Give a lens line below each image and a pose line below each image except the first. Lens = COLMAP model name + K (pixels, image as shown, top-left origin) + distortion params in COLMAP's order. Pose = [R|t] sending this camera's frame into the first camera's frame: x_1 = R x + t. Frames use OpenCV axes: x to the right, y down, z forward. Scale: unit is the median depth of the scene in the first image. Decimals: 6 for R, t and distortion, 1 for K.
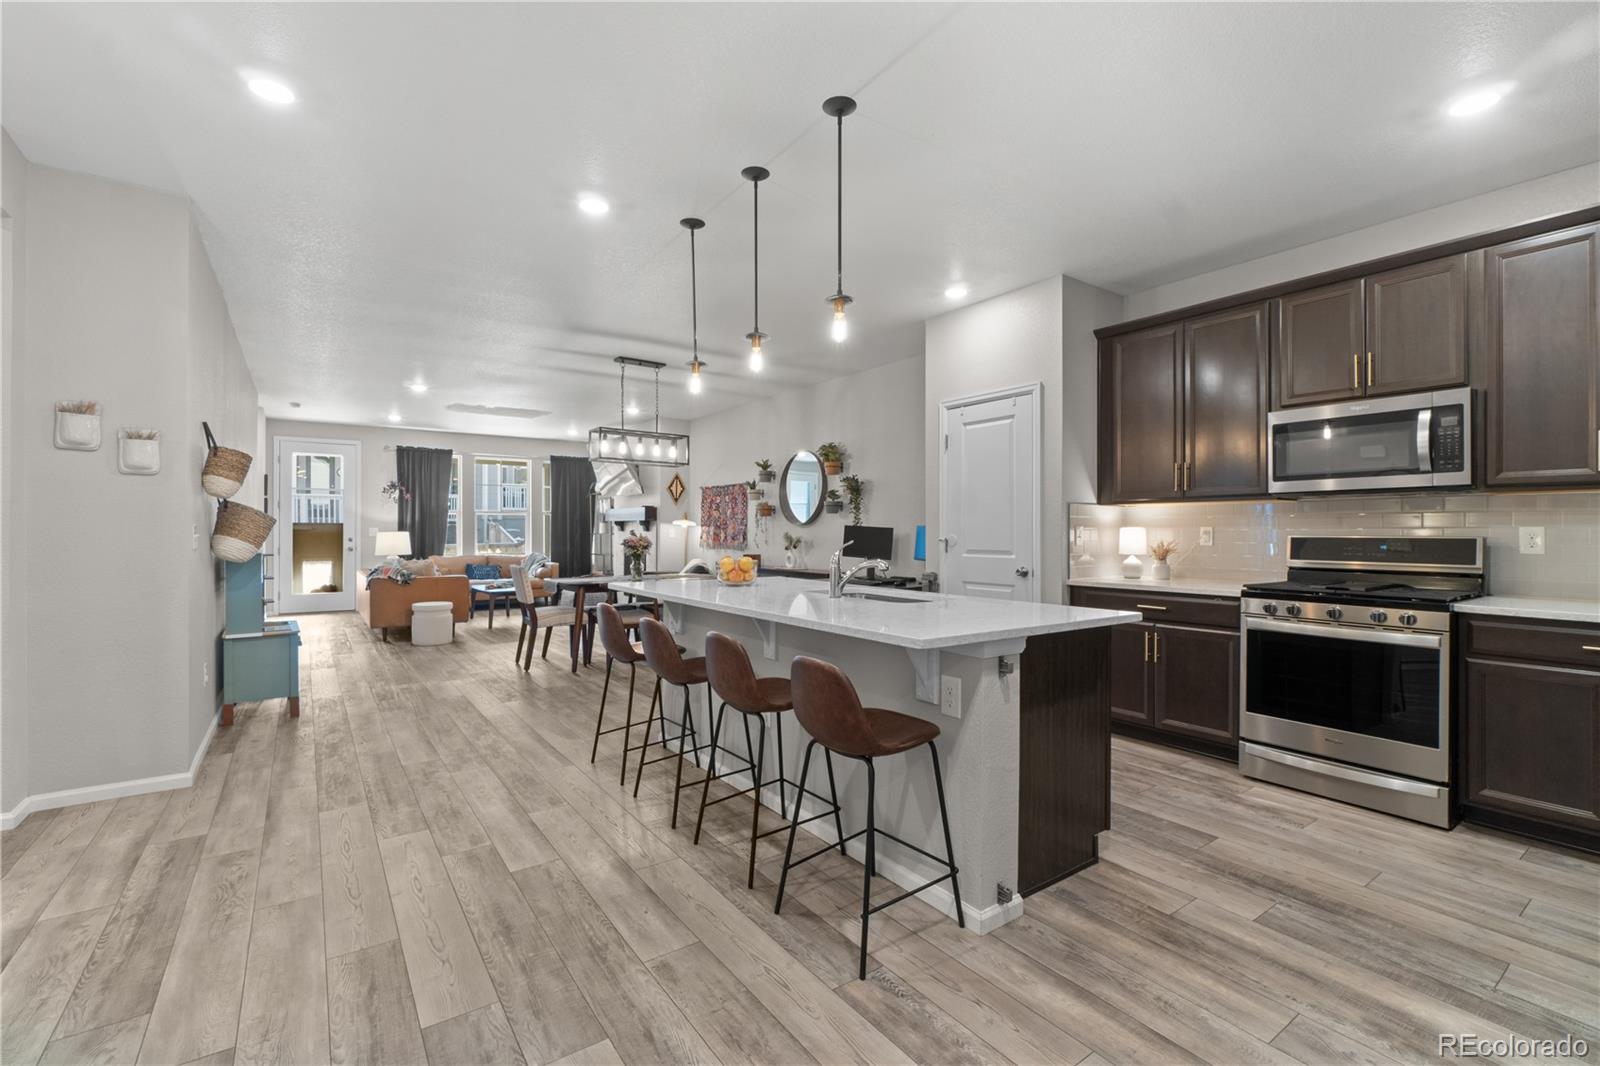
lens RADIAL K [[697.7, 0, 787.4], [0, 697.7, 532.3], [0, 0, 1]] dist [-0.004467, 0.000647]
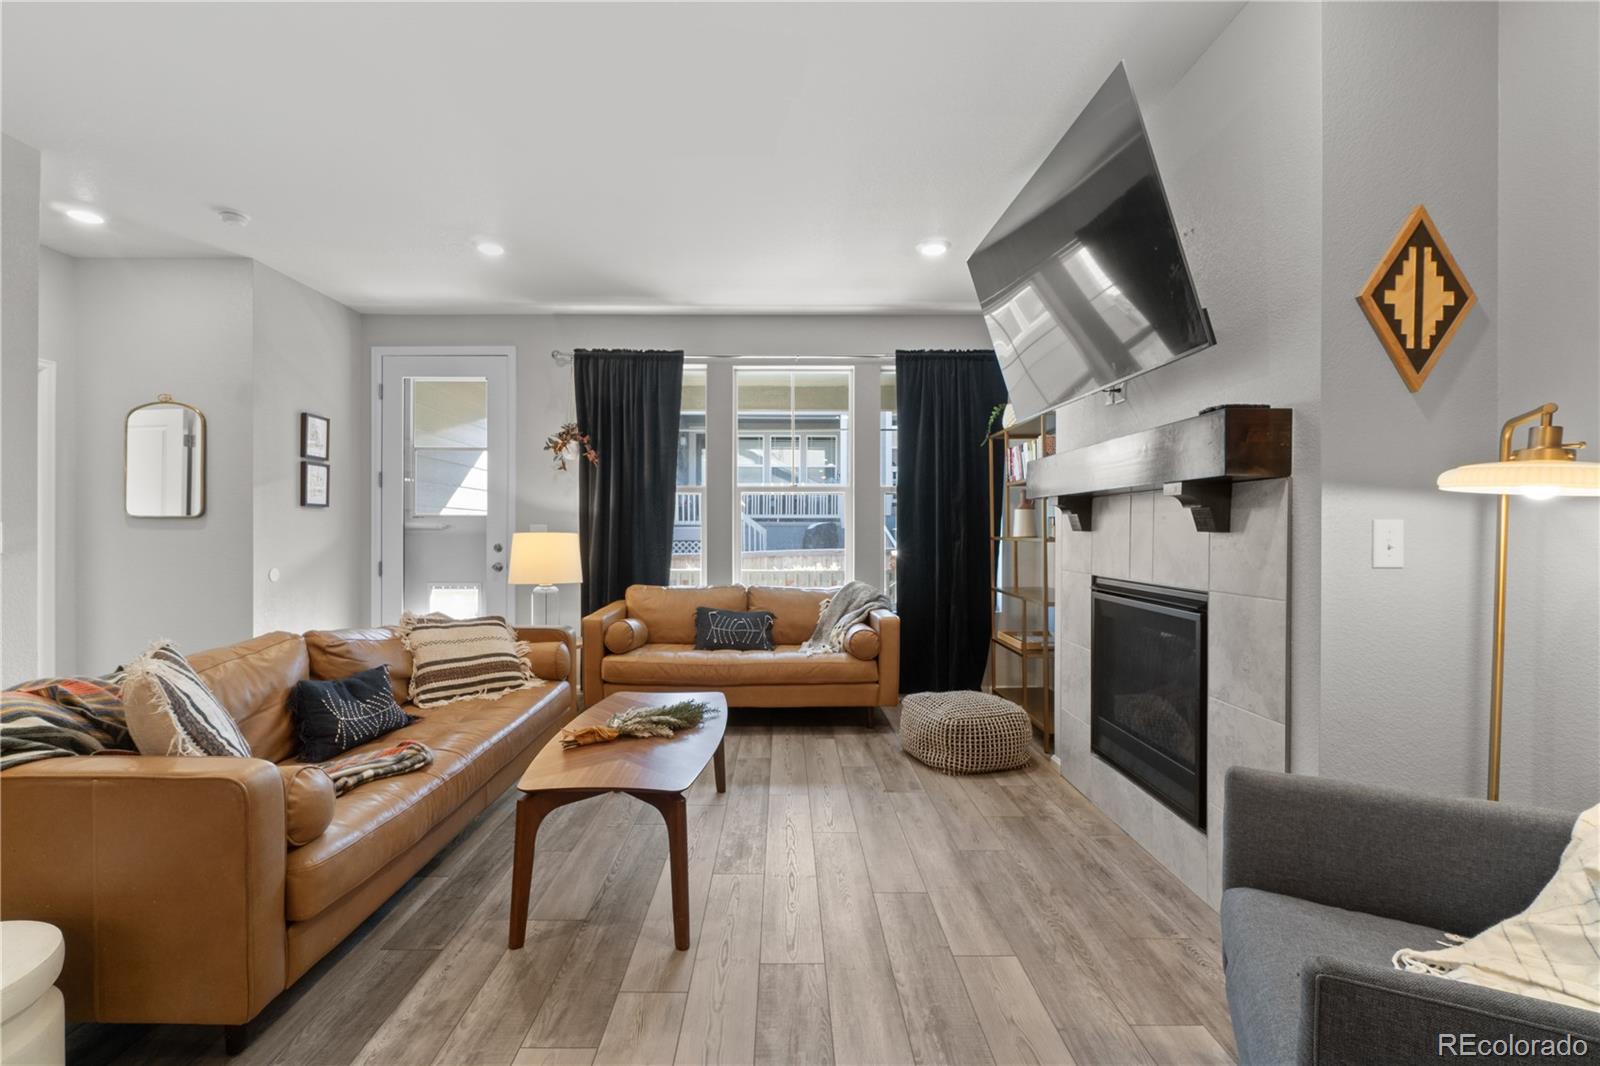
lens RADIAL K [[697.7, 0, 791.0], [0, 697.7, 535.5], [0, 0, 1]] dist [-0.004467, 0.000647]
pose [[0.828434, 0.003454, -0.560076, -0.373572], [-0.000272, 0.999983, 0.005764, -0.002901], [0.560087, -0.004623, 0.828421, 1.466083]]
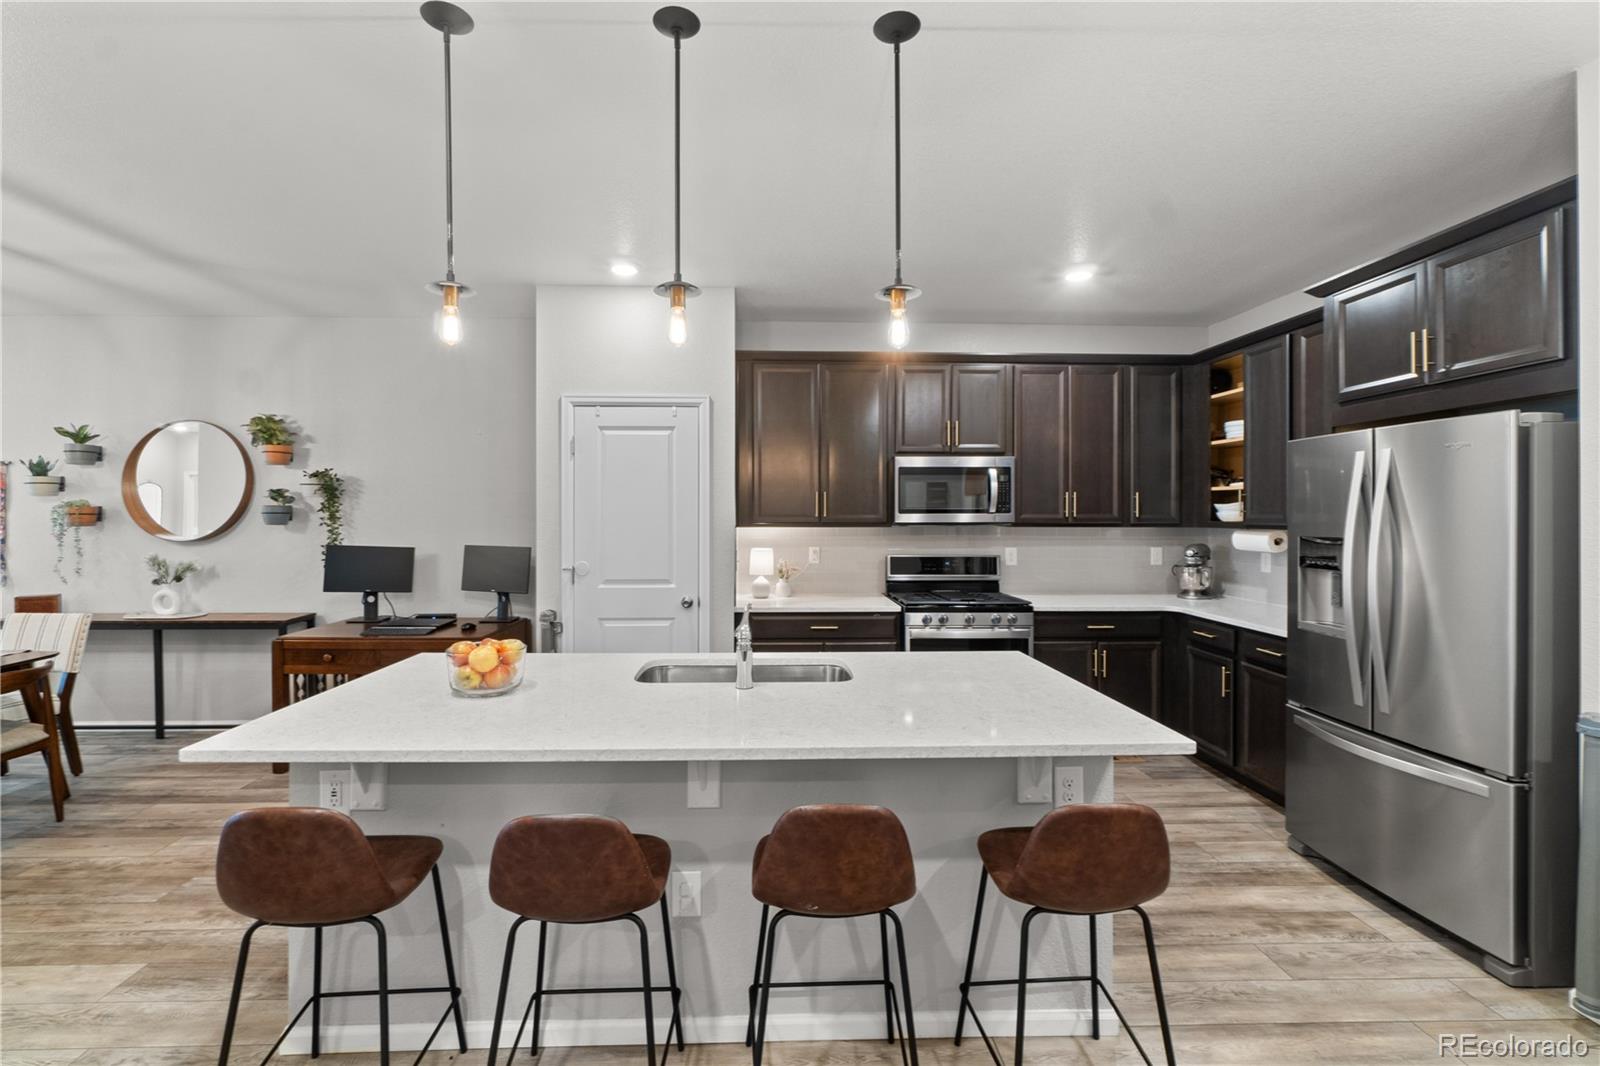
lens RADIAL K [[697.7, 0, 771.1], [0, 697.7, 515.8], [0, 0, 1]] dist [-0.004467, 0.000647]
pose [[0.541572, -0.005040, 0.840639, -0.321066], [0.000971, 0.999985, 0.005369, -0.053689], [-0.840654, -0.002091, 0.541569, 0.371904]]
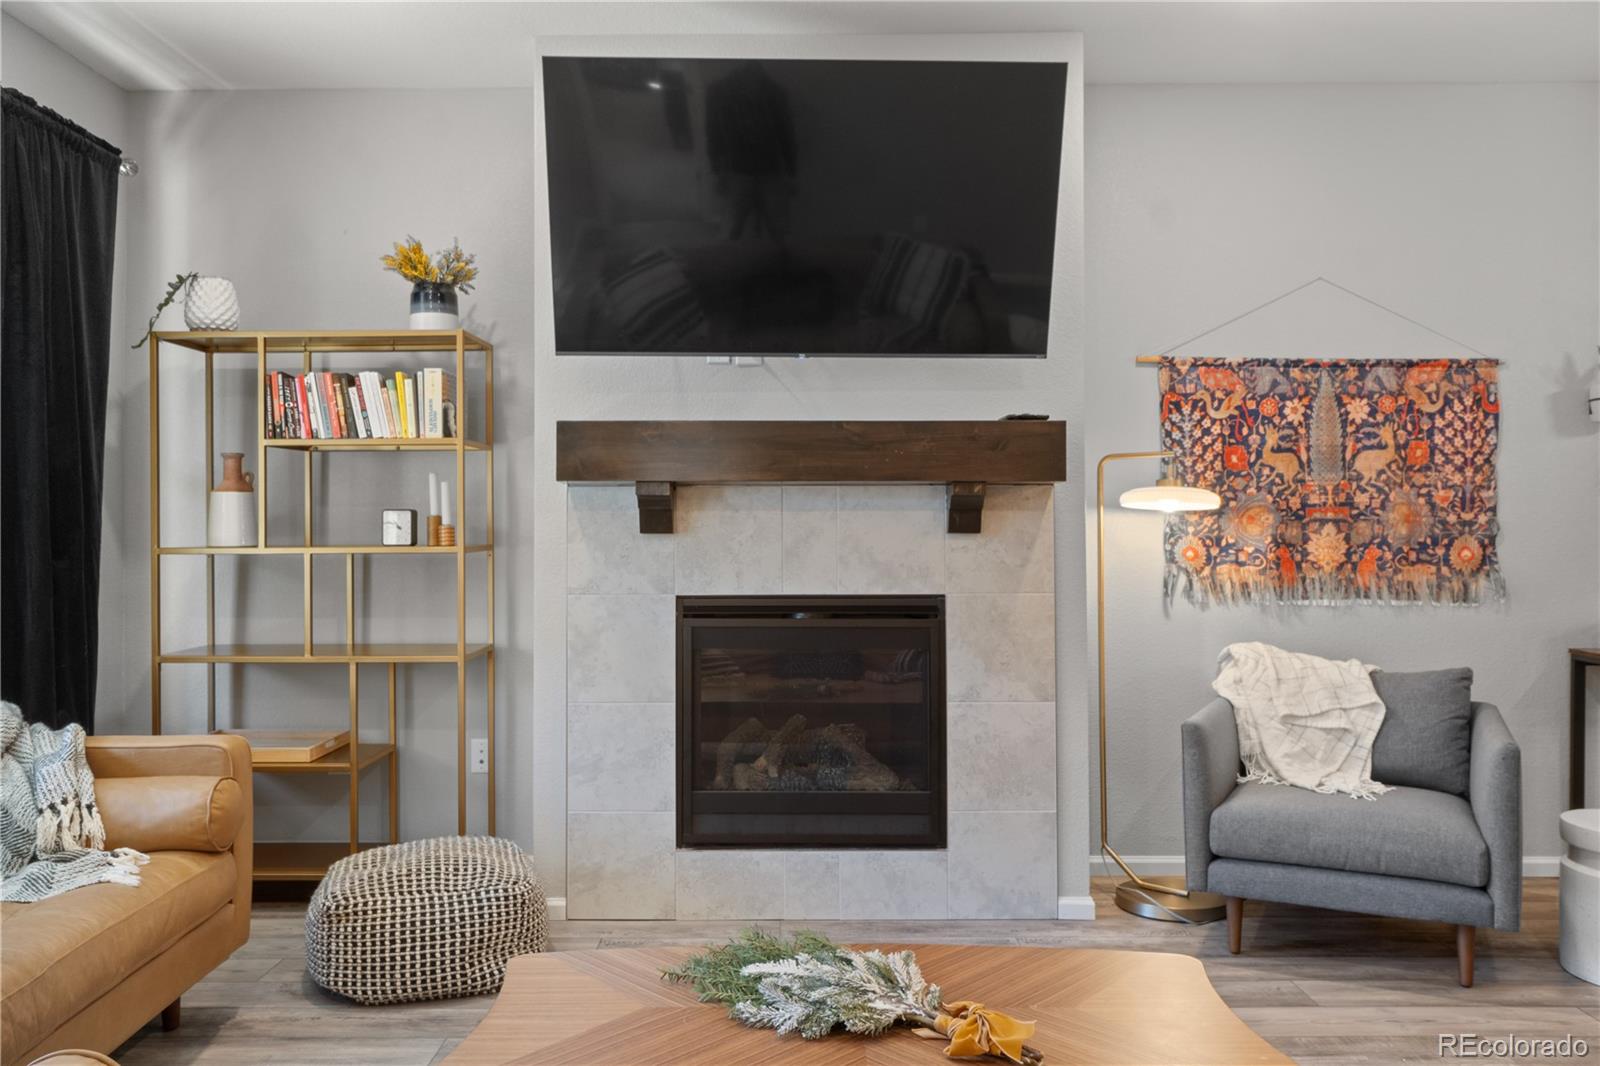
lens RADIAL K [[1214.4, 0, 798.2], [0, 1214.4, 532.9], [0, 0, 1]] dist [0.004857, 0.001452]
pose [[0.564002, -0.001162, 0.825773, -1.068413], [0.003782, 0.999992, -0.001176, -0.002086], [-0.825765, 0.003786, 0.564002, 1.634796]]
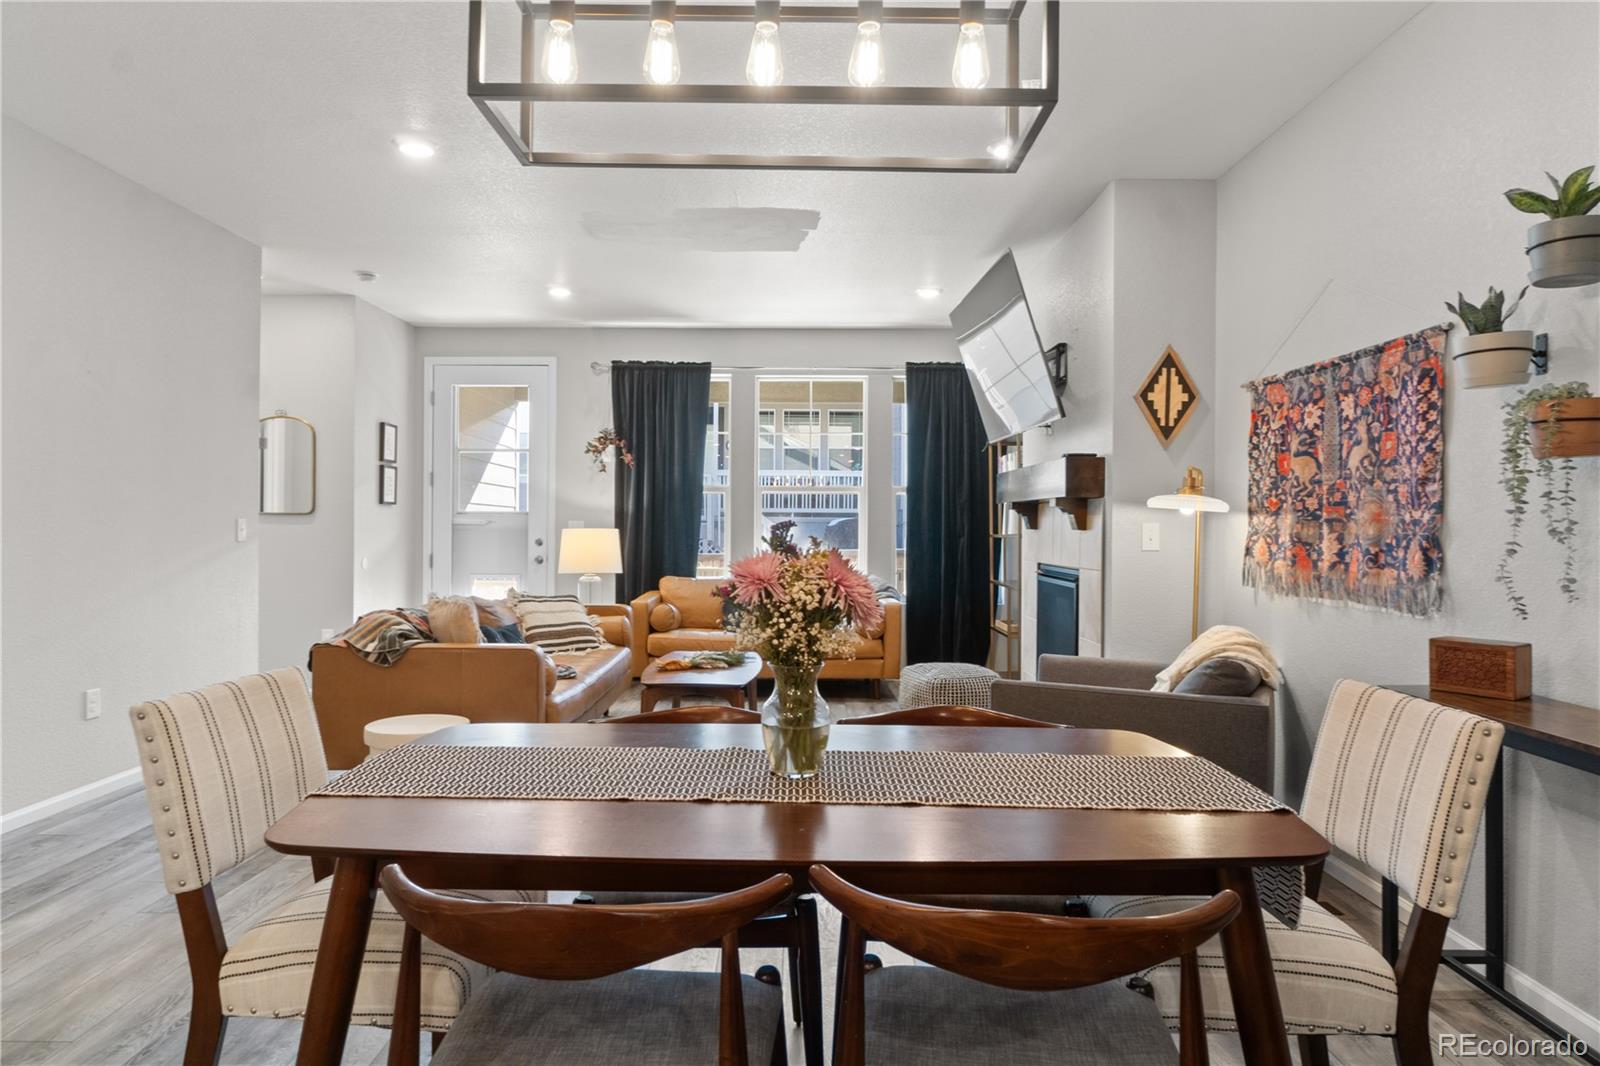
lens RADIAL K [[970.3, 0, 791.6], [0, 970.3, 527.6], [0, 0, 1]] dist [0.004674, 0.001343]
pose [[0.818550, 0.003591, -0.574424, -0.085405], [-0.005263, 0.999985, -0.001249, -0.002334], [0.574411, 0.004046, 0.818557, 1.038825]]
